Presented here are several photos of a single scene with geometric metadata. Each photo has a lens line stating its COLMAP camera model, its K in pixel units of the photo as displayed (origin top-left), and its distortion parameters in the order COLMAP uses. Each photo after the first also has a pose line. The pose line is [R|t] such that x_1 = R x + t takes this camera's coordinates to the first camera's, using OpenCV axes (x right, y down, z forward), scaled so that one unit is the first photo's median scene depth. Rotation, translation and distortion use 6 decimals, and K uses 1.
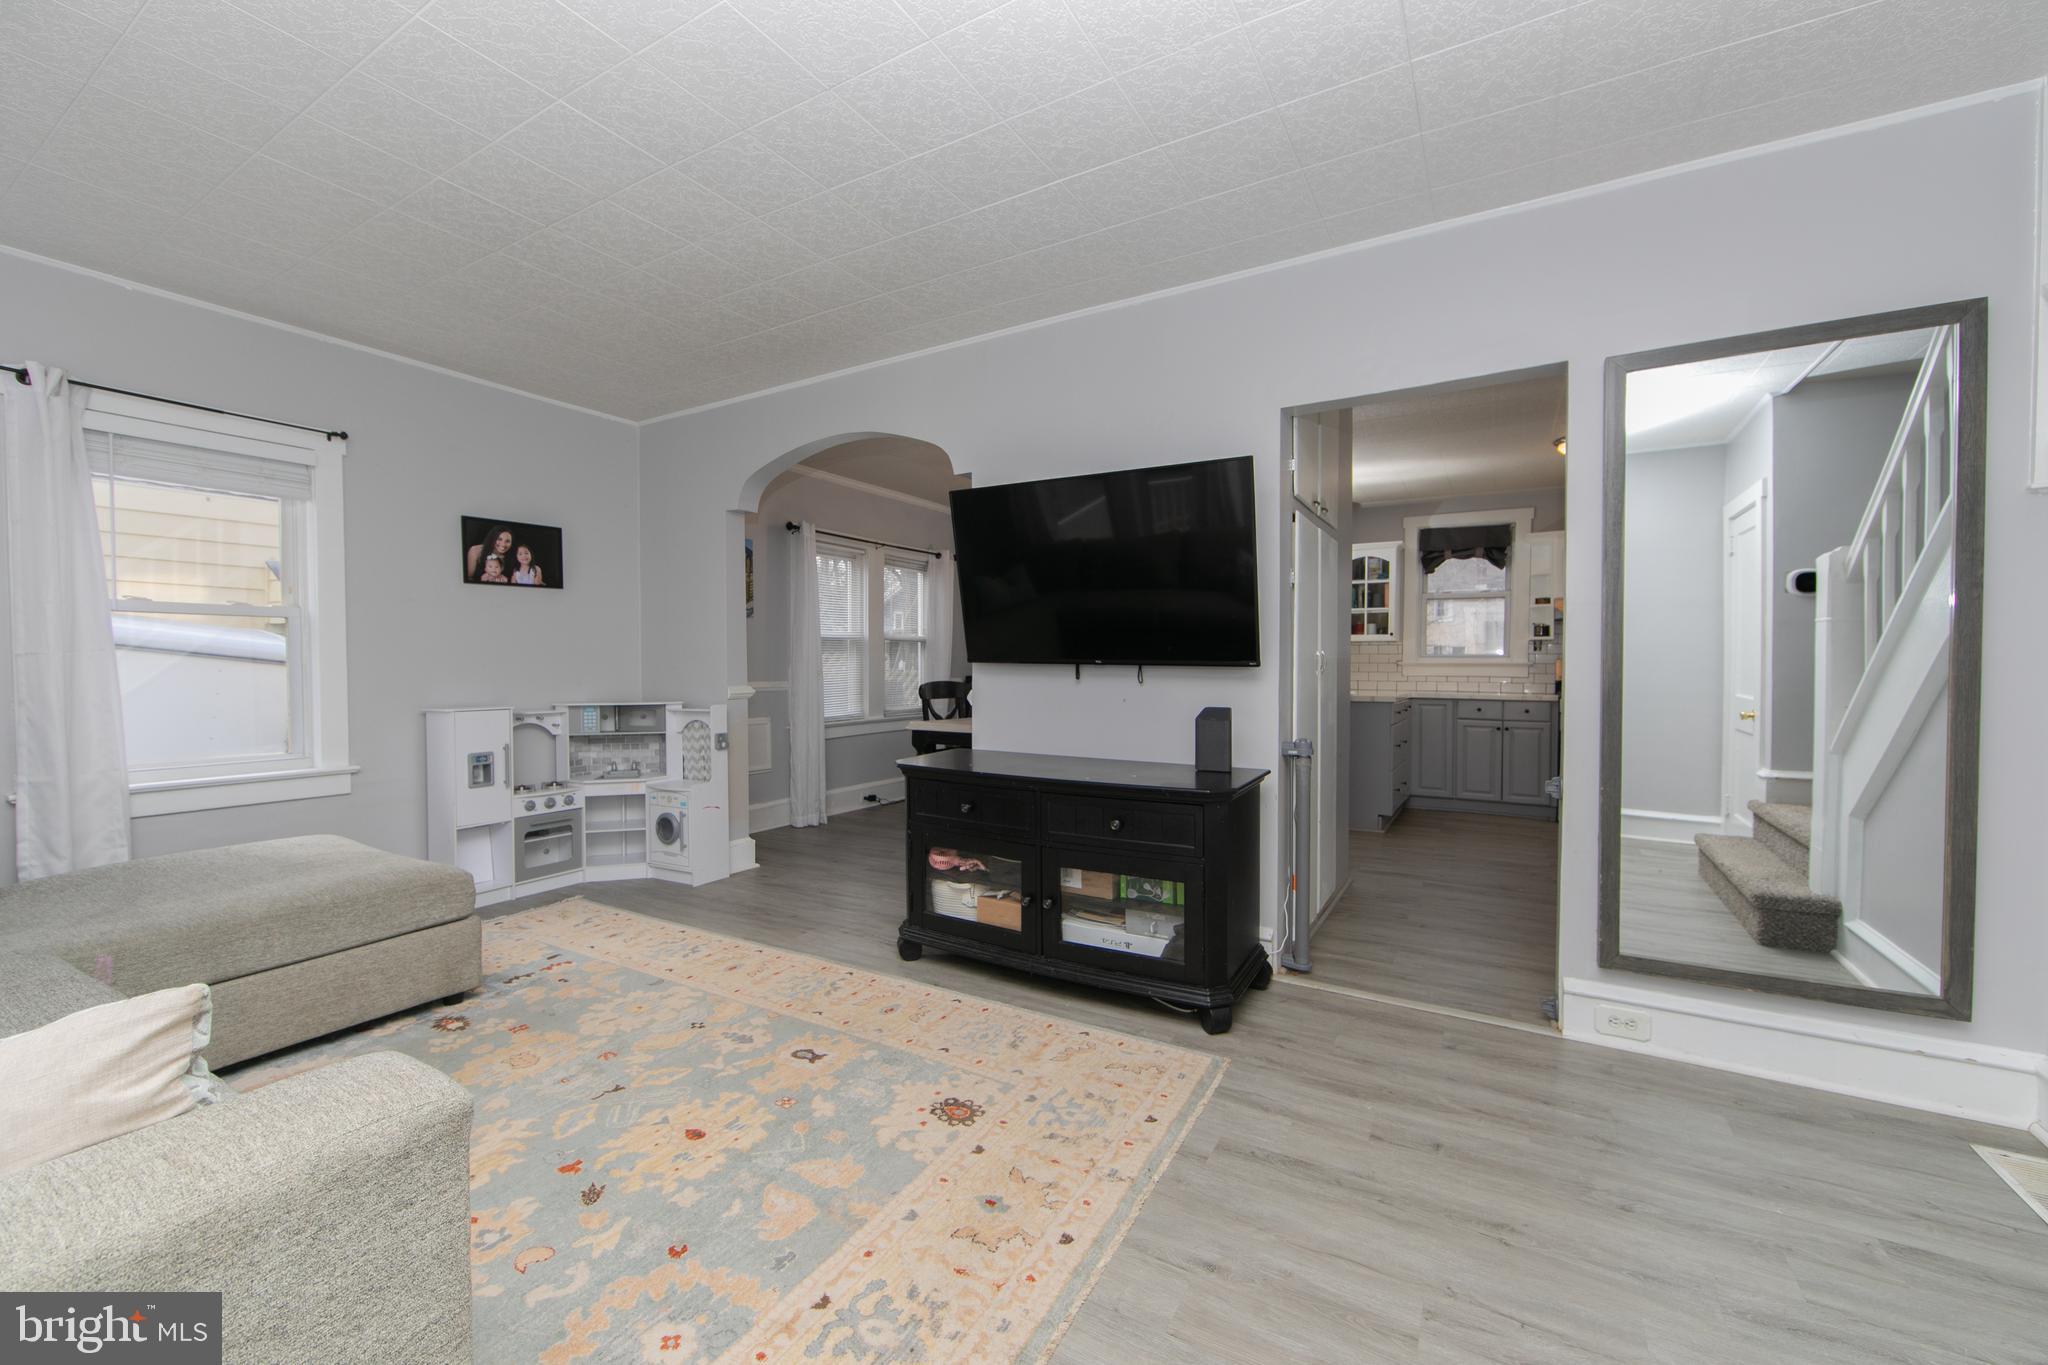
lens RADIAL K [[801.2, 0, 1030.2], [0, 801.2, 682.9], [0, 0, 1]] dist [-0.002618, -0.000299]
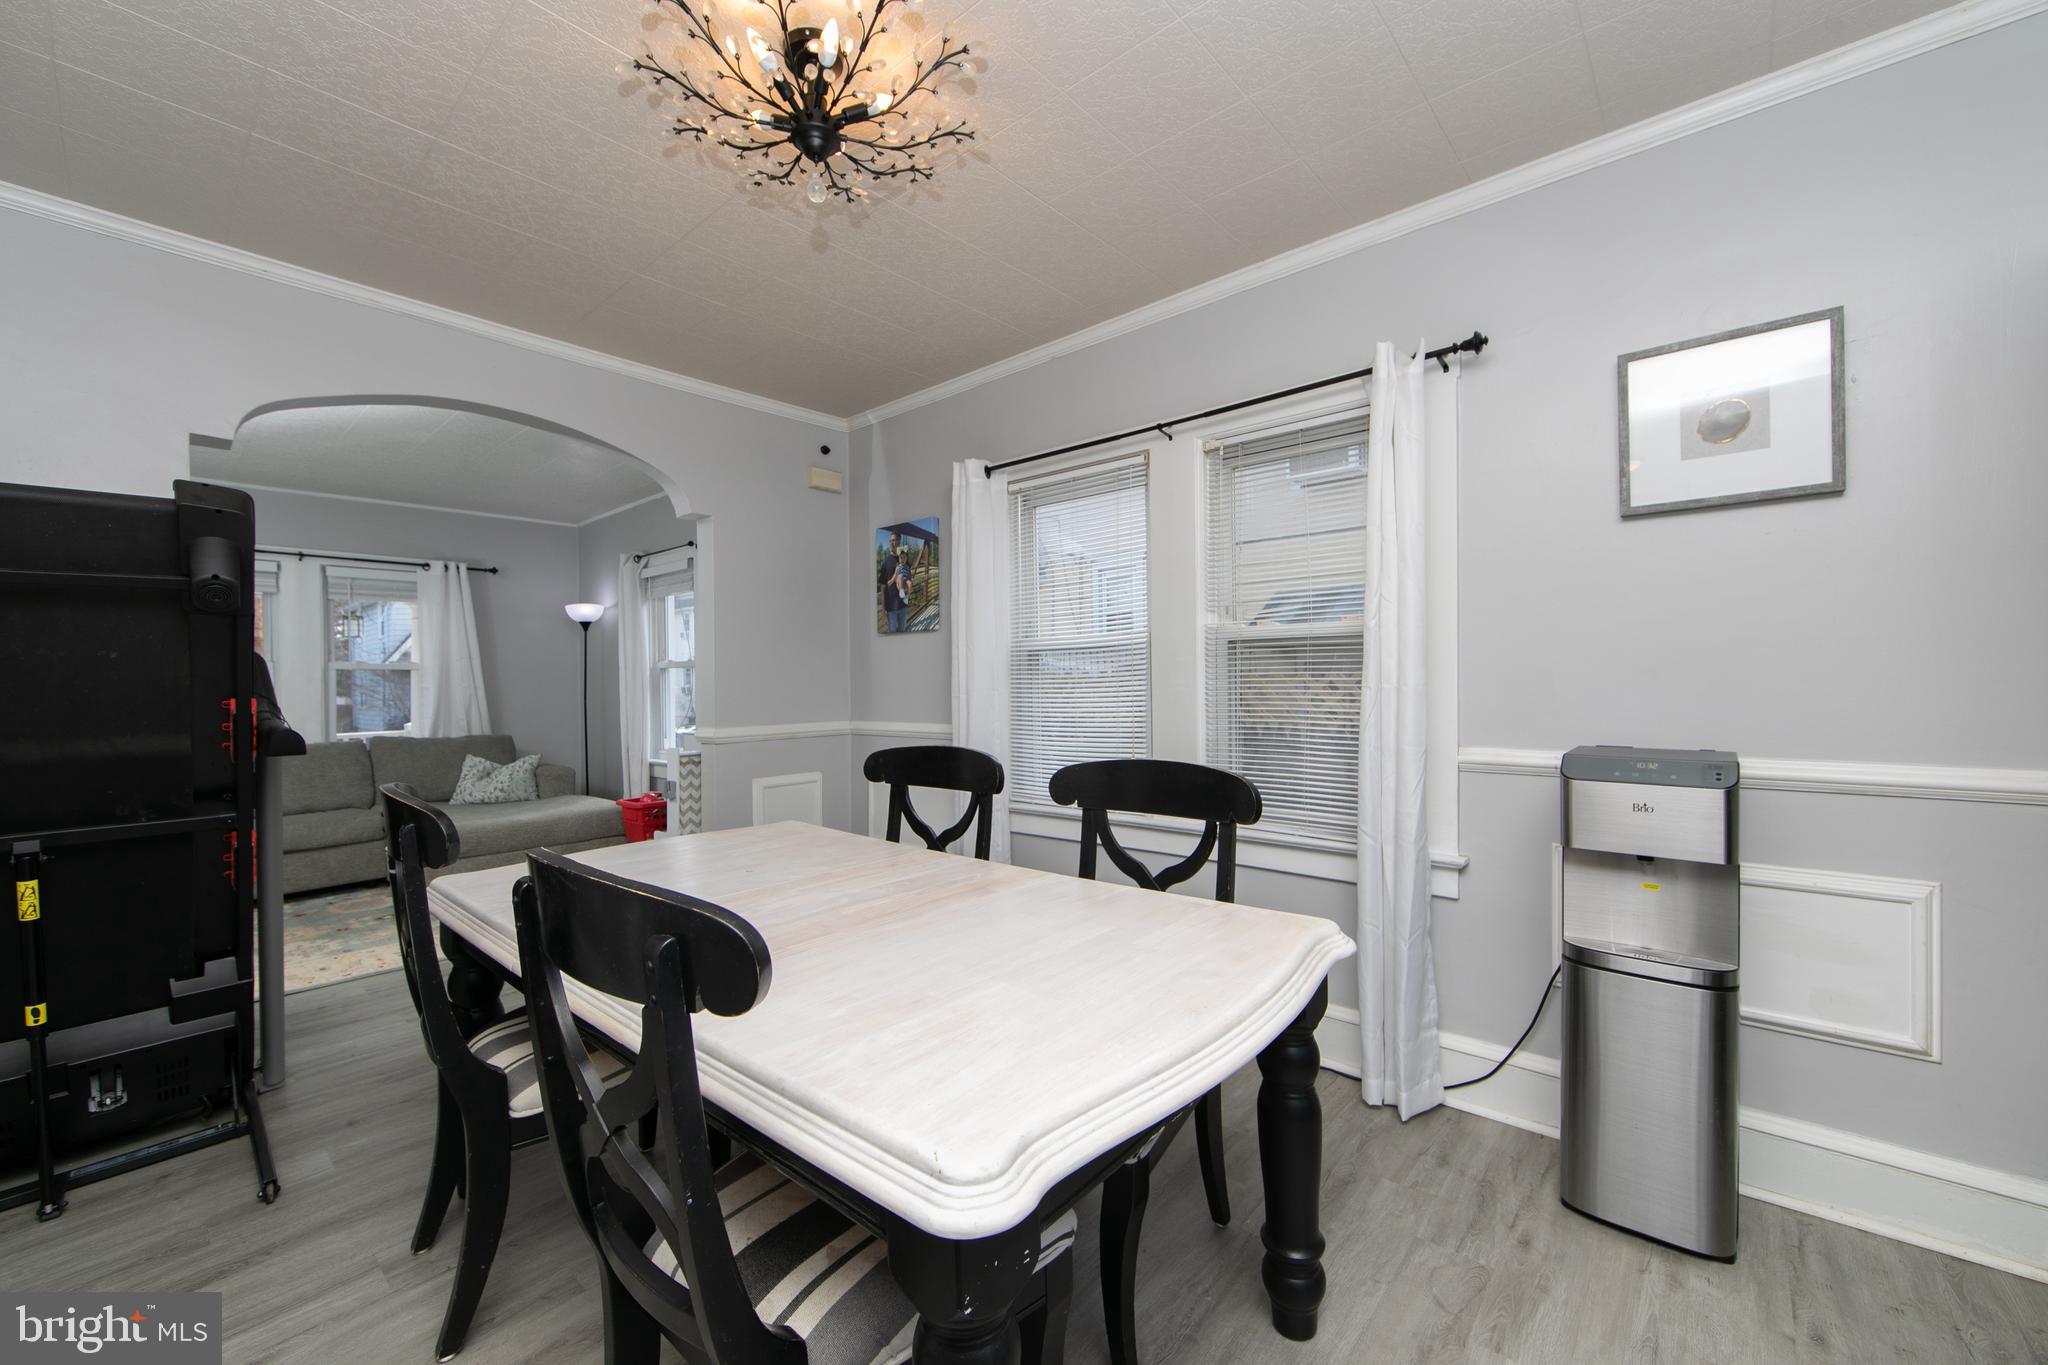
lens RADIAL K [[801.2, 0, 1030.2], [0, 801.2, 682.9], [0, 0, 1]] dist [-0.002618, -0.000299]
pose [[-0.192483, 0.006359, -0.981280, 0.552549], [-0.008235, 0.999933, 0.008095, -0.075780], [0.981266, 0.009639, -0.192417, 2.171210]]
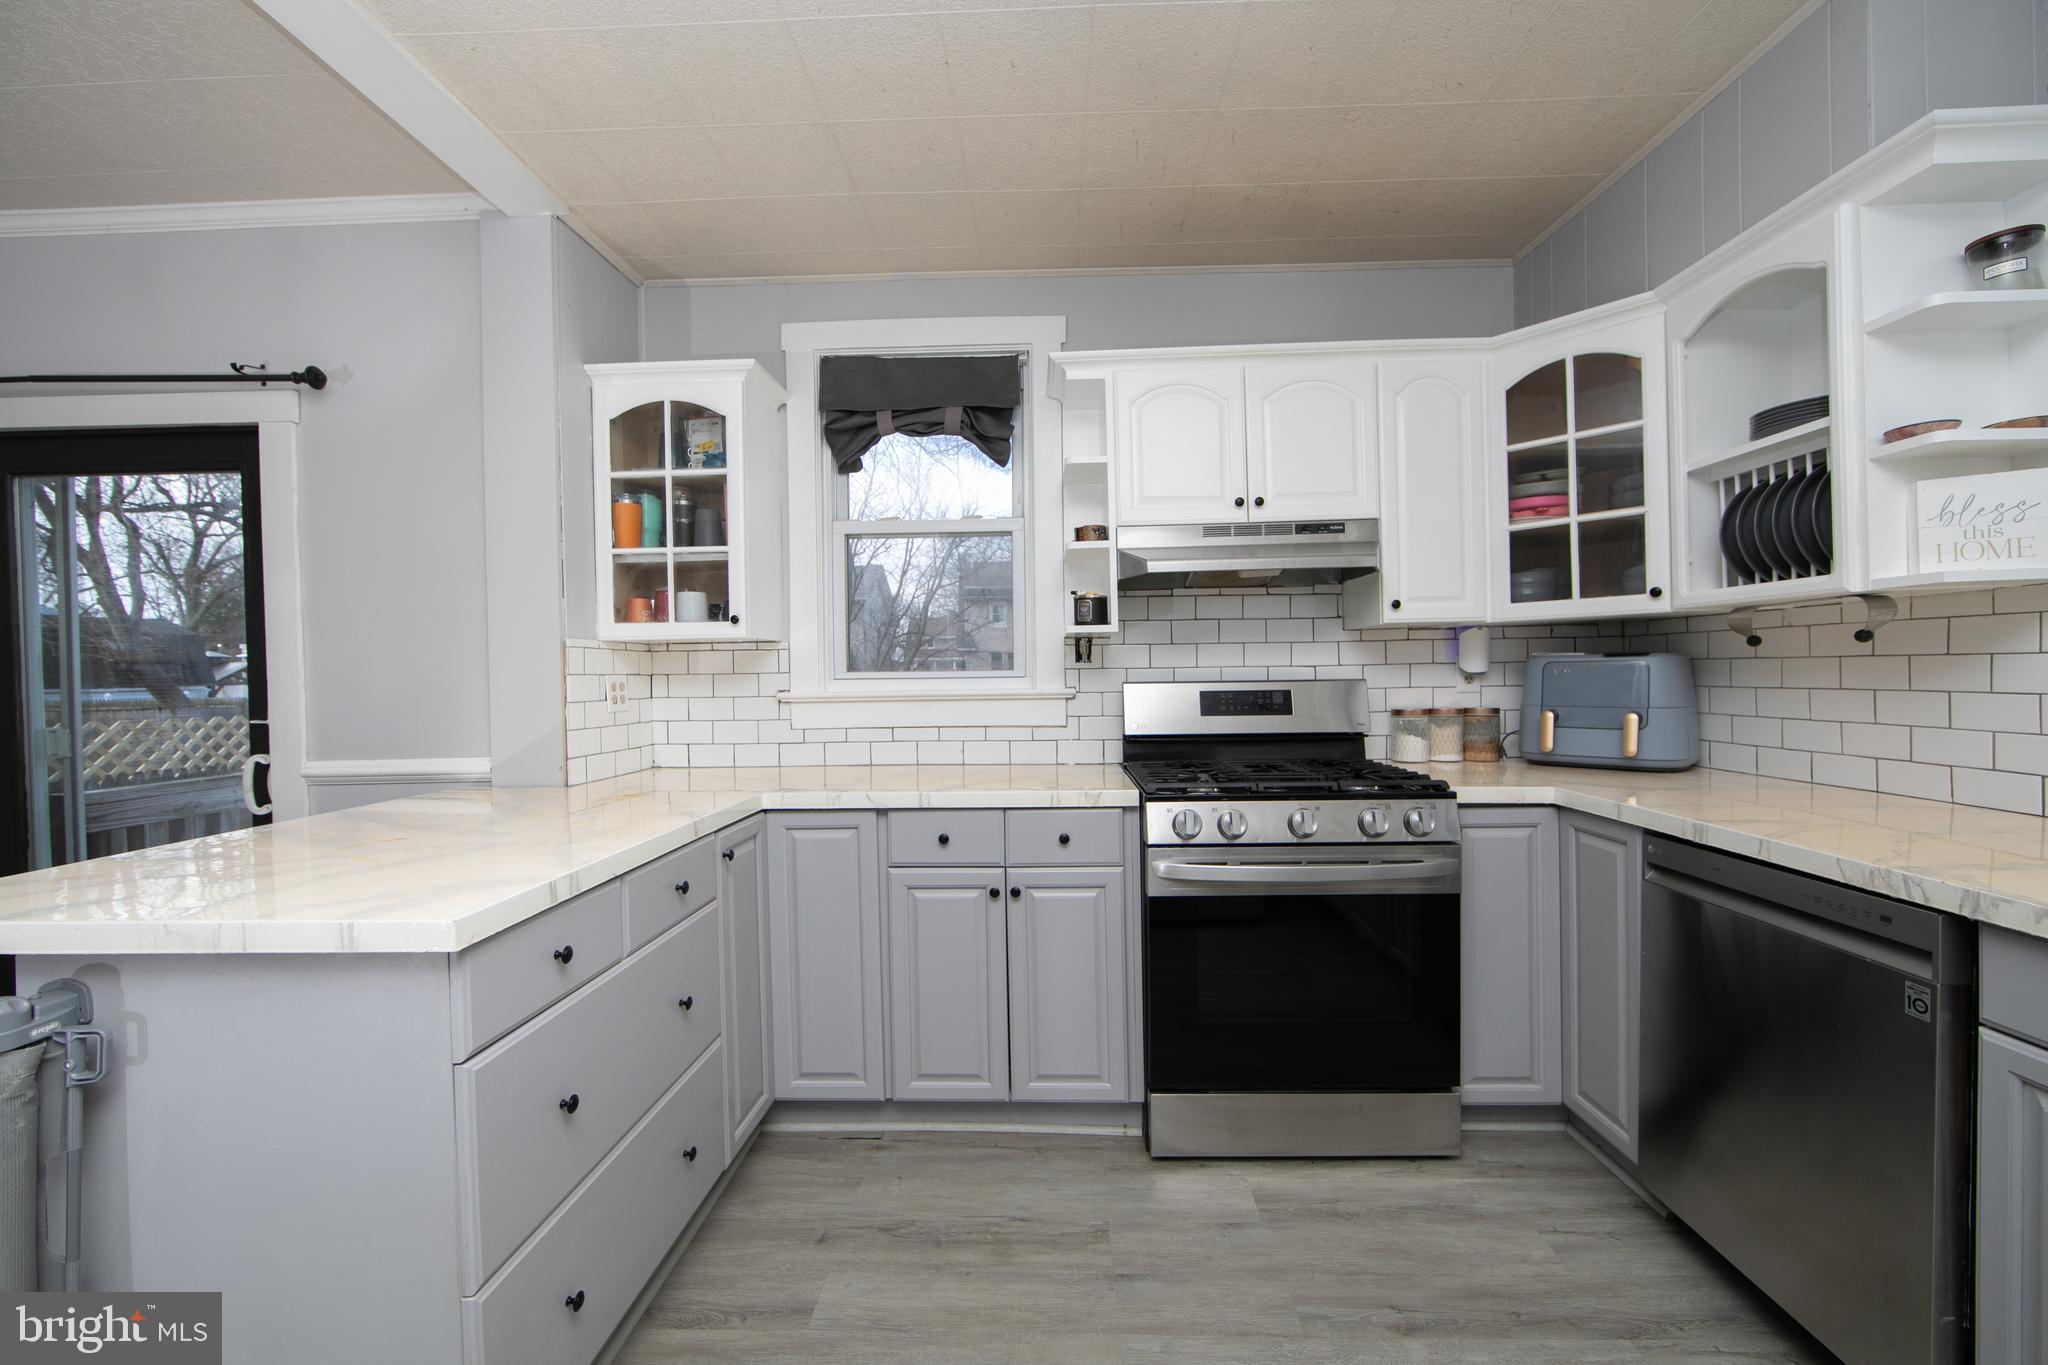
lens RADIAL K [[817.7, 0, 1024.0], [0, 817.7, 682.5], [0, 0, 1]] dist [-0.002303, -0.000152]
pose [[0.875768, -0.024153, 0.482127, 0.848267], [0.029160, 0.999571, -0.002892, -0.061398], [-0.481850, 0.016592, 0.876097, 1.355100]]
